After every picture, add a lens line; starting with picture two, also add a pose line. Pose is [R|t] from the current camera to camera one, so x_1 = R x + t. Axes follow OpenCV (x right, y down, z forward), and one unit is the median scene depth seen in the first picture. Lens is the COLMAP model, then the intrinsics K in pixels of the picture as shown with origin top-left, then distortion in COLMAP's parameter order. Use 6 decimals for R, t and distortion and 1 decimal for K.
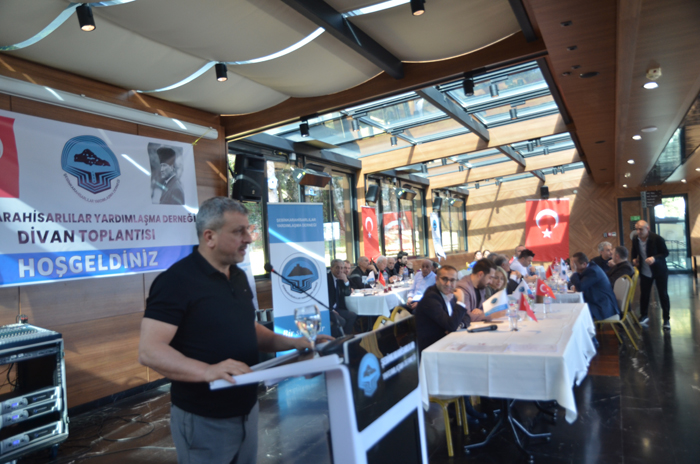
lens RADIAL K [[546.6, 0, 349.9], [0, 546.6, 238.3], [0, 0, 1]] dist [-0.085463, 0.111615]
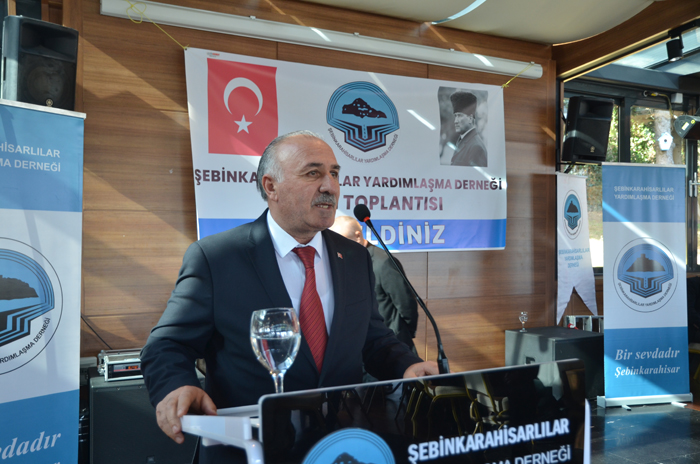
lens RADIAL K [[652.3, 0, 348.0], [0, 652.3, 238.7], [0, 0, 1]] dist [-0.042288, 0.157523]
pose [[0.801207, 0.052632, -0.596068, 0.098859], [-0.034986, 0.998541, 0.041143, 0.009374], [0.597364, -0.012110, 0.801879, 0.162576]]
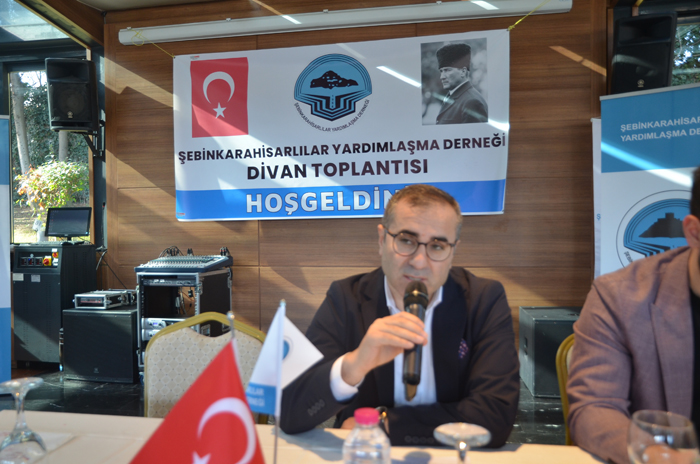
lens RADIAL K [[533.3, 0, 347.7], [0, 533.3, 237.4], [0, 0, 1]] dist [-0.091673, 0.106918]
pose [[0.284512, 0.062585, -0.956627, 0.323075], [0.005967, 0.997732, 0.067049, 0.042176], [0.958654, -0.024784, 0.283494, 0.701873]]
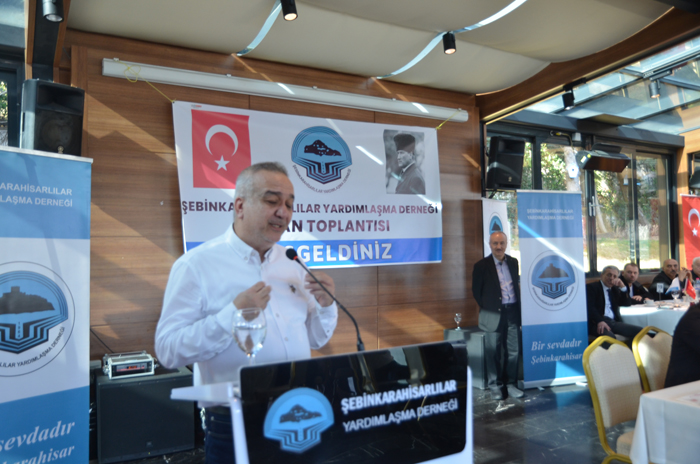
lens RADIAL K [[568.6, 0, 348.4], [0, 568.6, 237.9], [0, 0, 1]] dist [-0.073116, 0.118219]
pose [[0.835677, 0.018721, -0.548903, 0.130927], [-0.016344, 0.999824, 0.009217, 0.006187], [0.548979, 0.001269, 0.835836, 0.130126]]
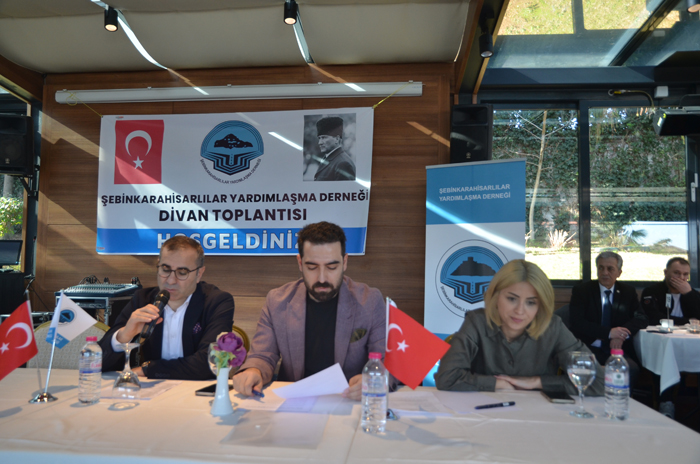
lens RADIAL K [[540.8, 0, 347.8], [0, 540.8, 238.4], [0, 0, 1]] dist [-0.085444, 0.106167]
pose [[0.350201, 0.002552, -0.936671, 0.529188], [-0.020683, 0.999774, -0.005009, 0.036986], [0.936446, 0.021127, 0.350174, 0.766392]]
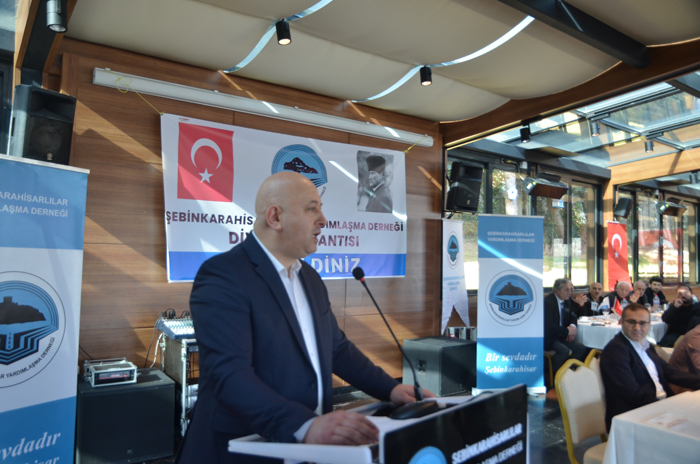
lens RADIAL K [[533.3, 0, 347.7], [0, 533.3, 237.4], [0, 0, 1]] dist [-0.091673, 0.106918]
pose [[0.886584, 0.052056, -0.459628, 0.079409], [-0.059815, 0.998207, -0.002324, -0.011283], [0.458683, 0.029553, 0.888108, 0.111307]]
